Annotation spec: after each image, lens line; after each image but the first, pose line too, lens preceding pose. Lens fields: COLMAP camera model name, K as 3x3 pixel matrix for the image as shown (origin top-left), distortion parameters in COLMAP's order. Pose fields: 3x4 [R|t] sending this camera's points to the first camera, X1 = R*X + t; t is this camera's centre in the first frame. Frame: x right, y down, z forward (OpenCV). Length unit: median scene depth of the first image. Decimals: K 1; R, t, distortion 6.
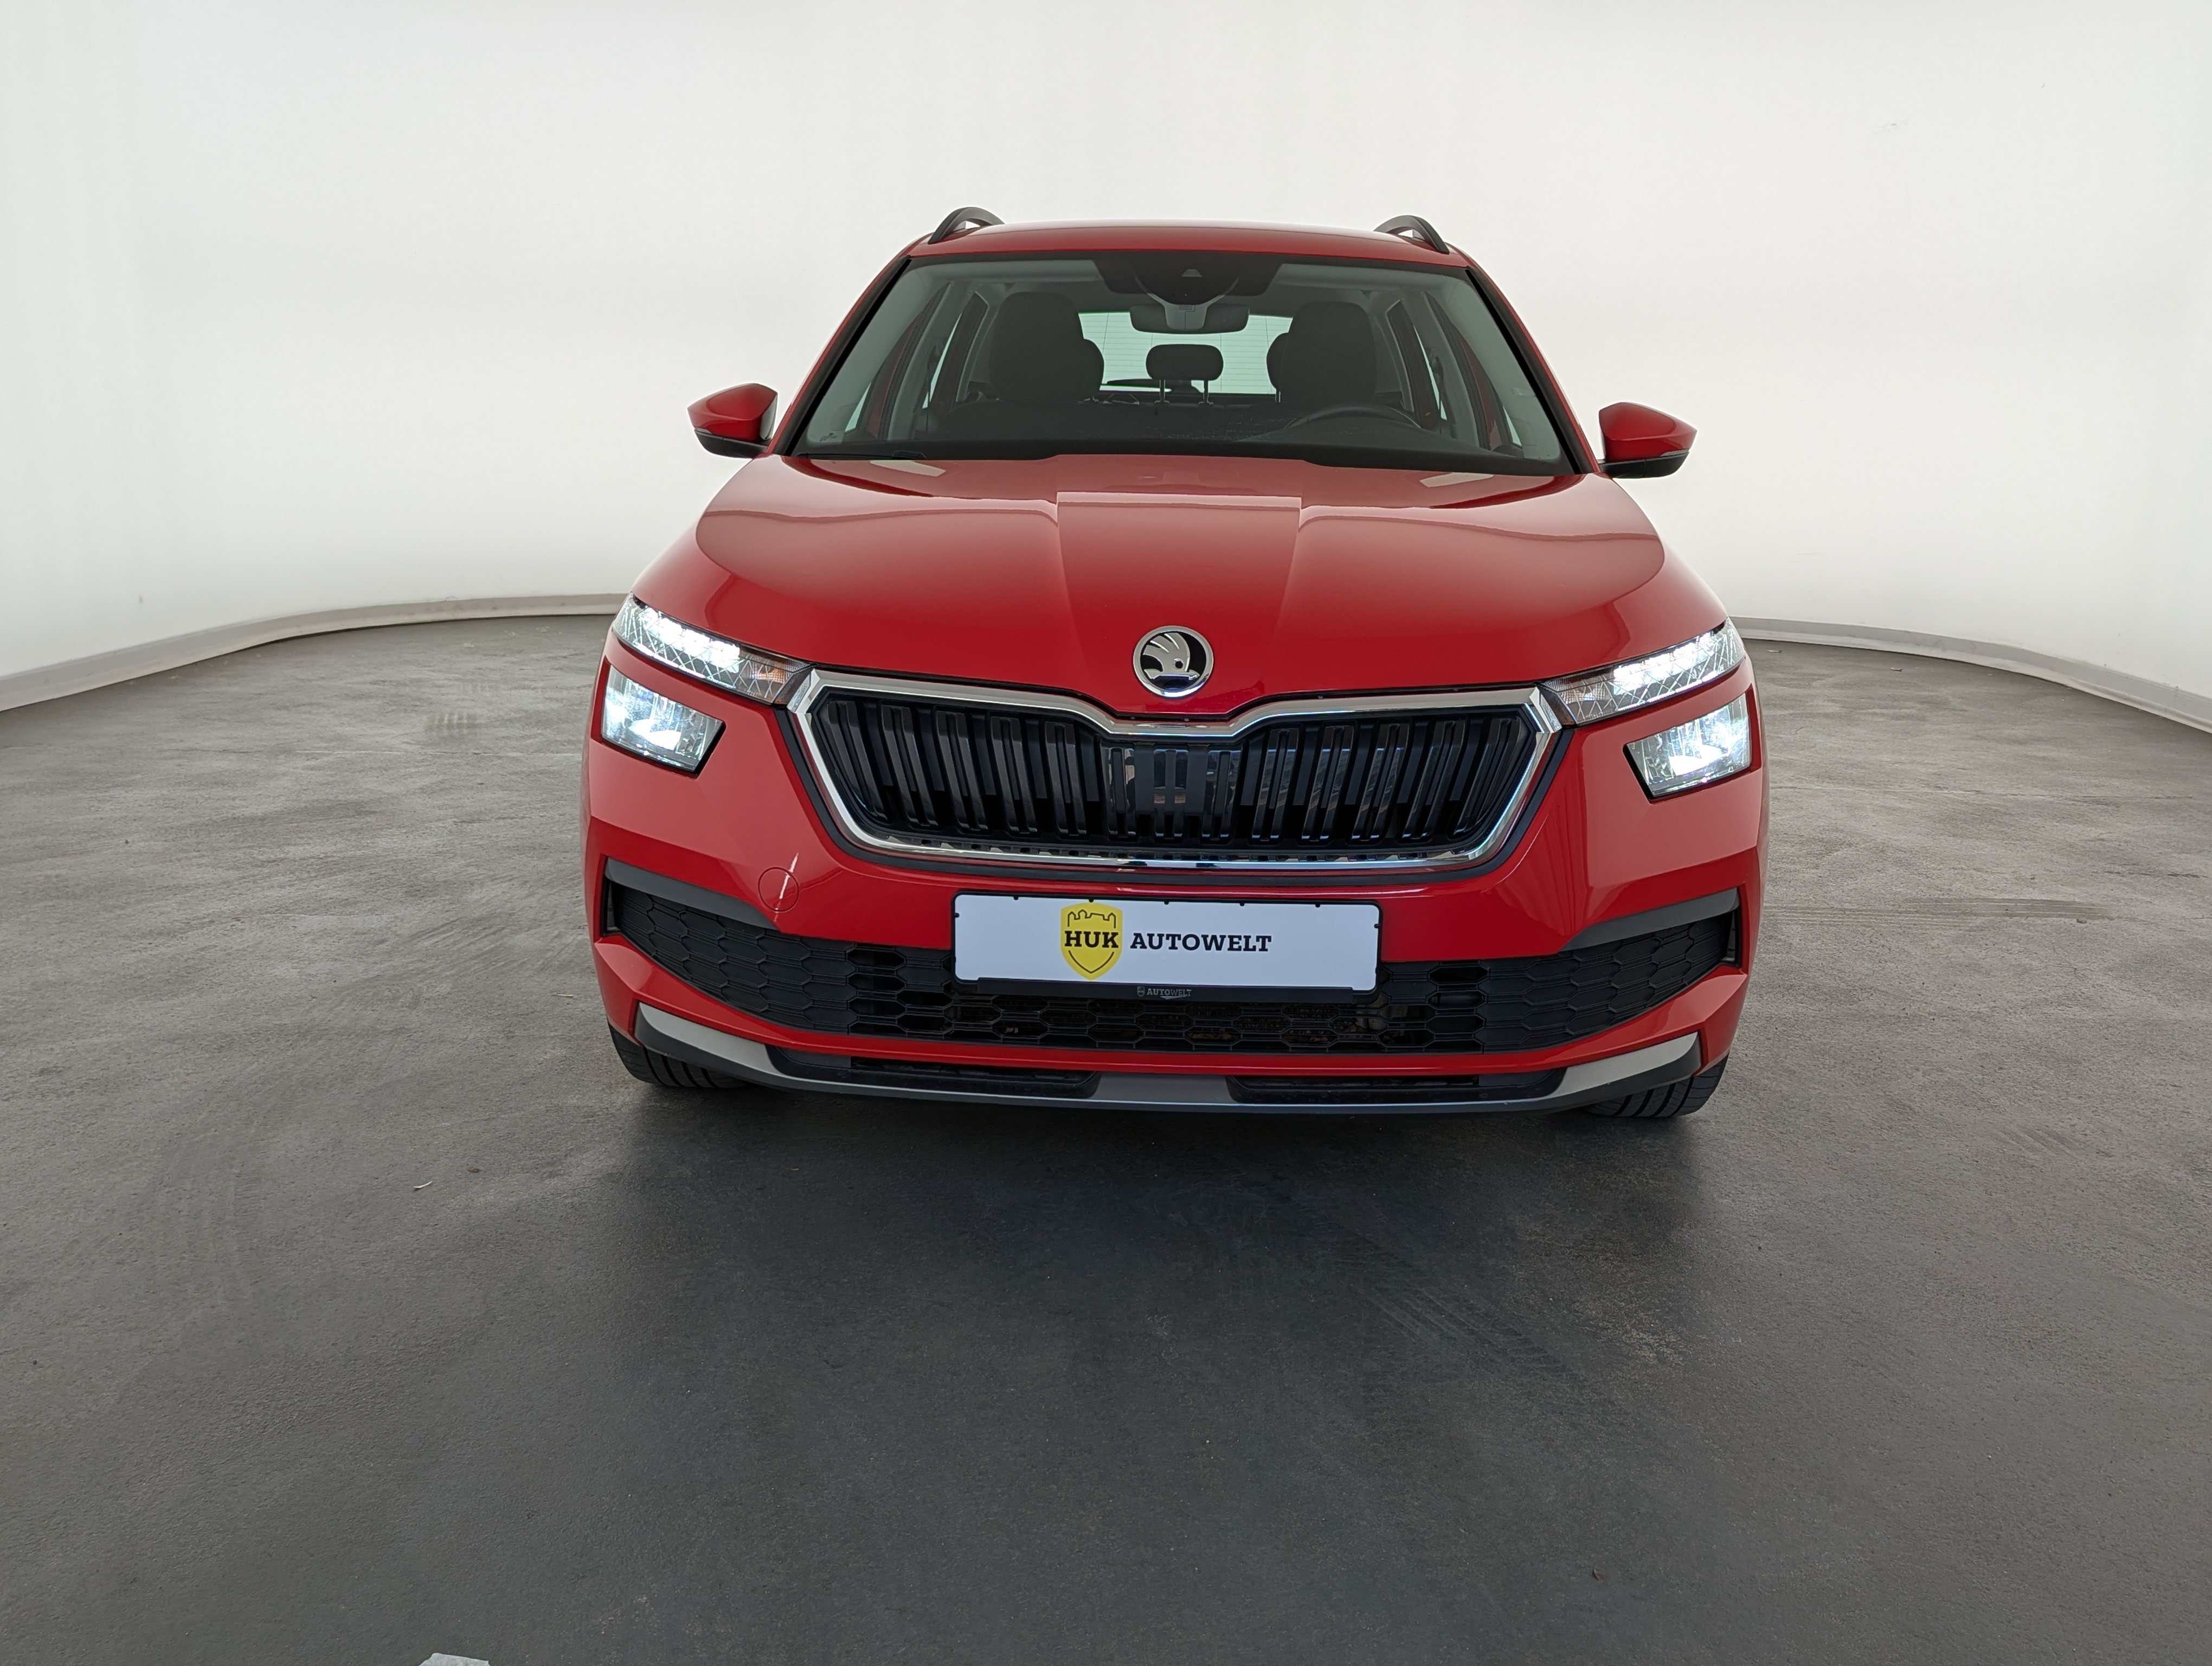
lens RADIAL K [[1669.1, 0, 1107.5], [0, 1669.1, 738.8], [0, 0, 1]] dist [-0.046655, 0.057227]
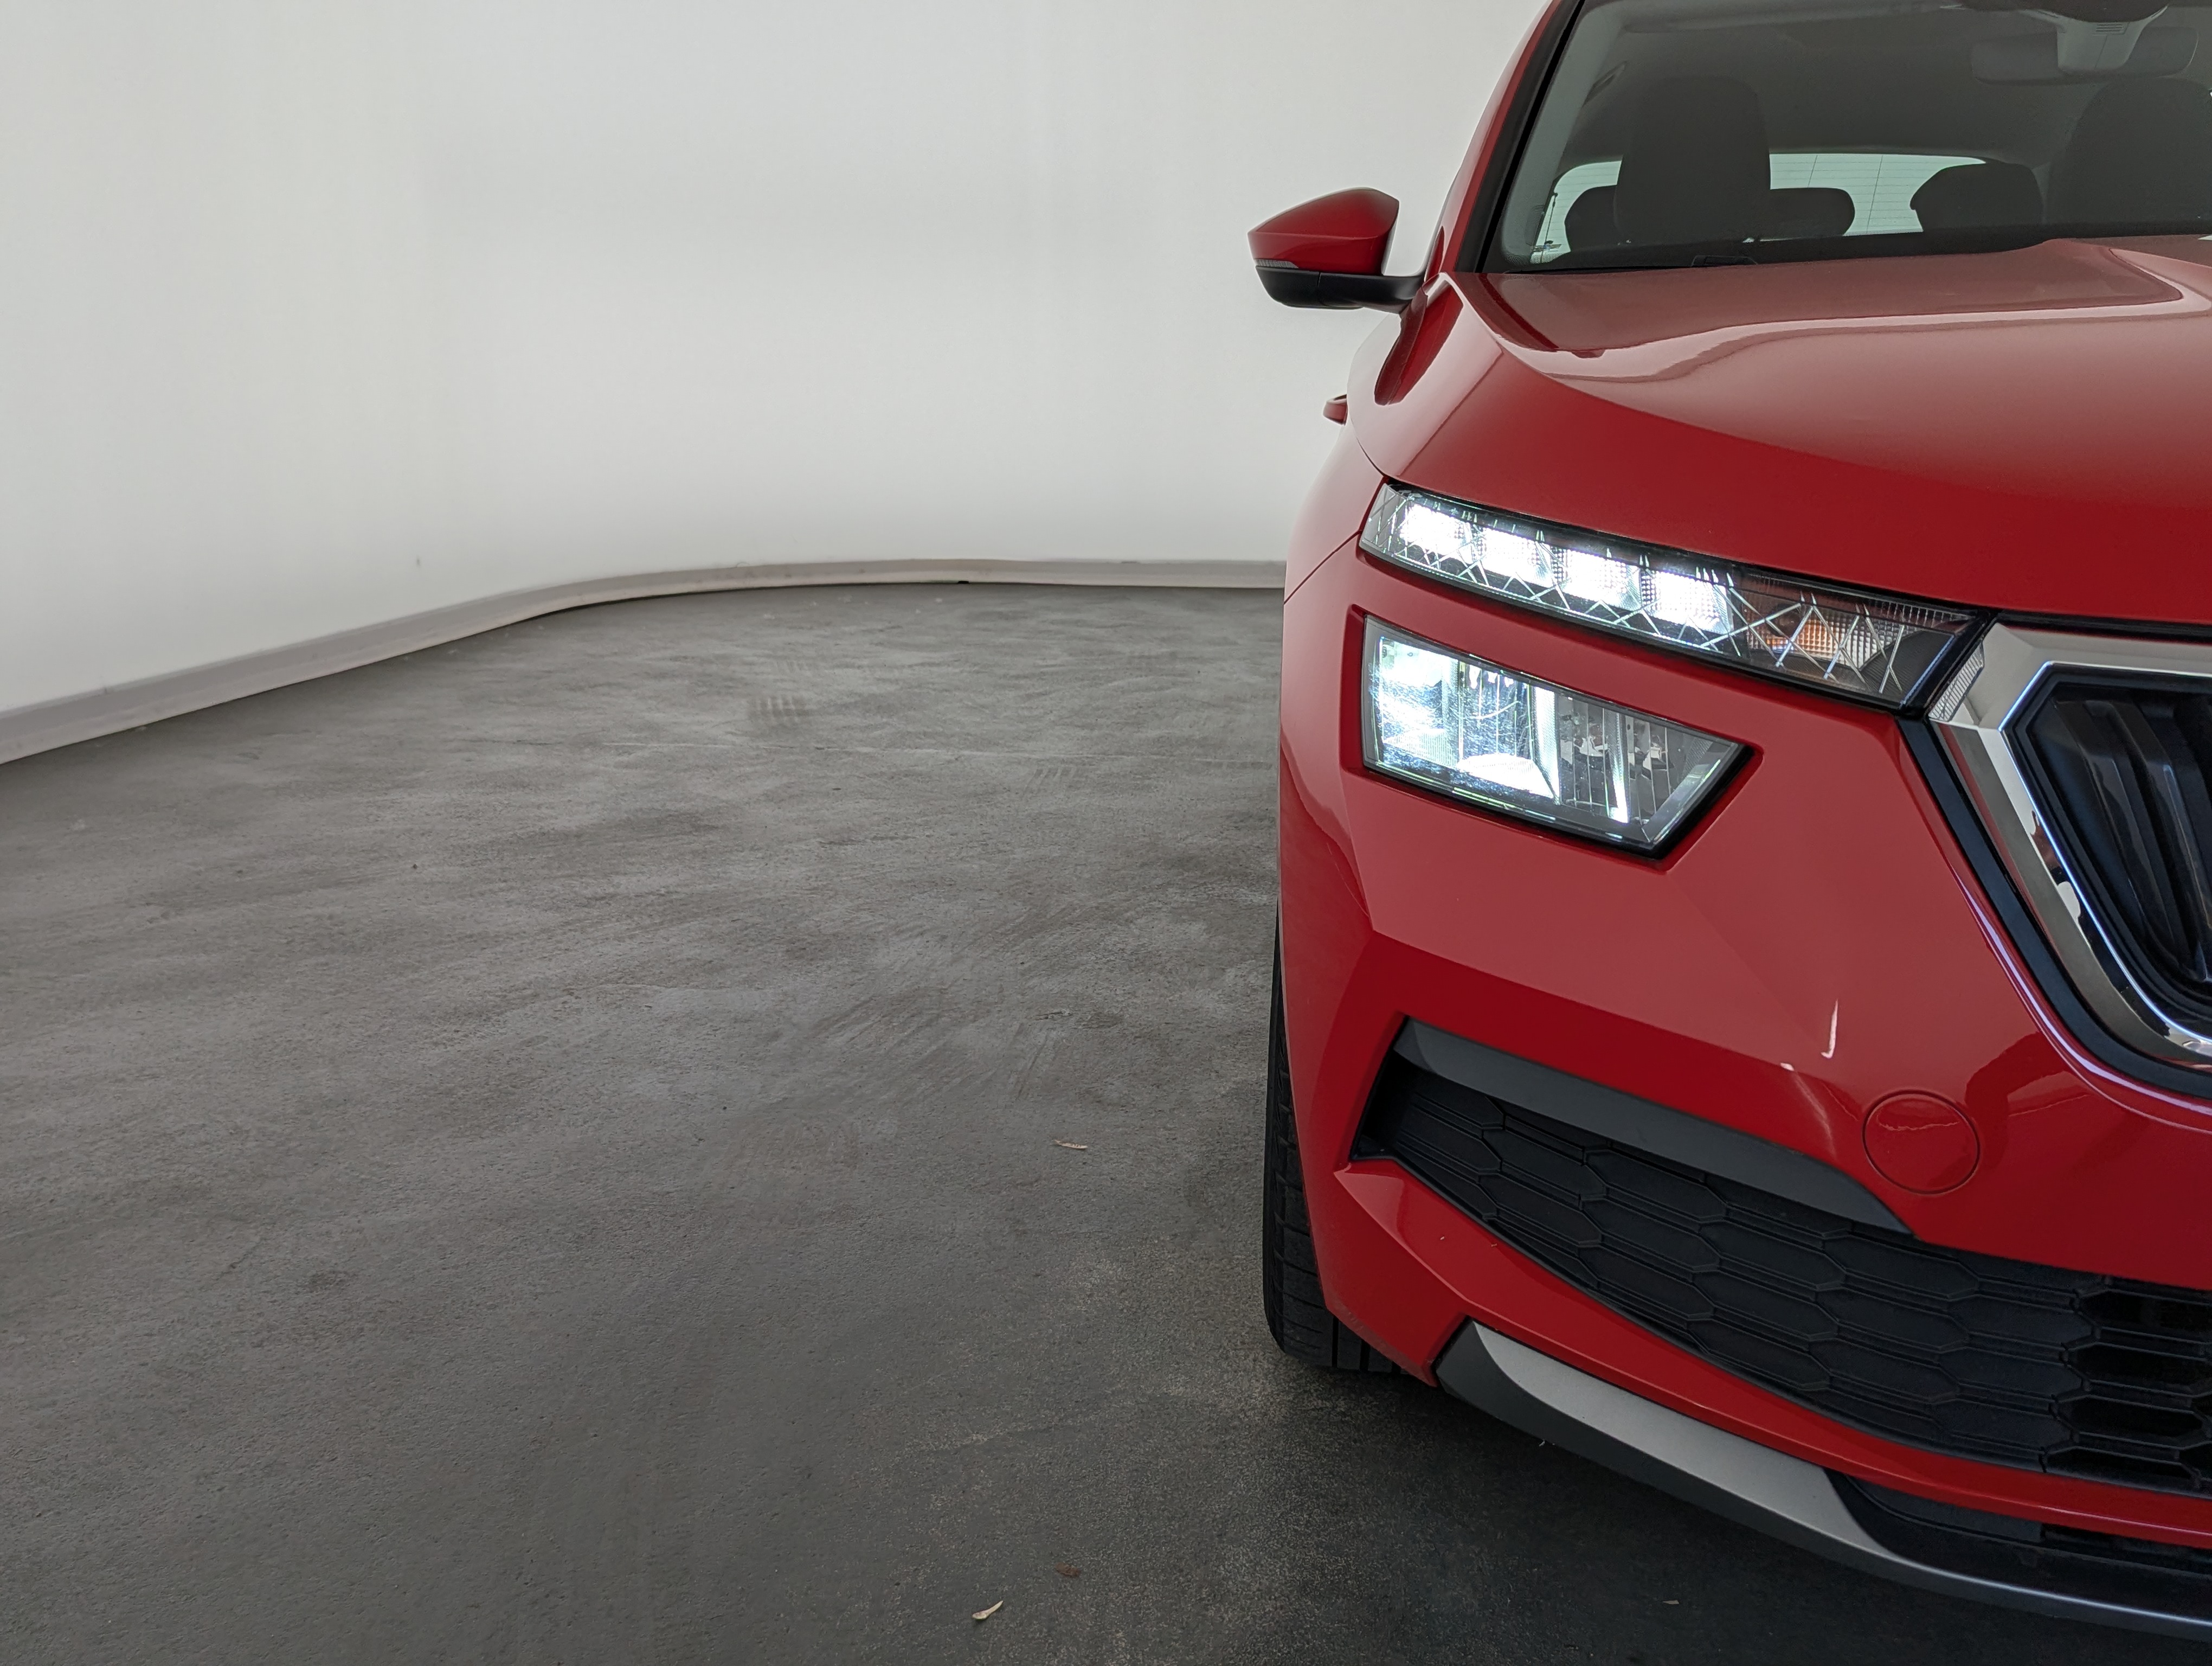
lens RADIAL K [[1716.6, 0, 1106.0], [0, 1716.6, 833.0], [0, 0, 1]] dist [0.008601, 0.000963]
pose [[0.989917, 0.017500, -0.140561, -0.181868], [-0.008346, 0.997821, 0.065453, -0.008136], [0.141401, -0.063620, 0.987906, 0.287344]]
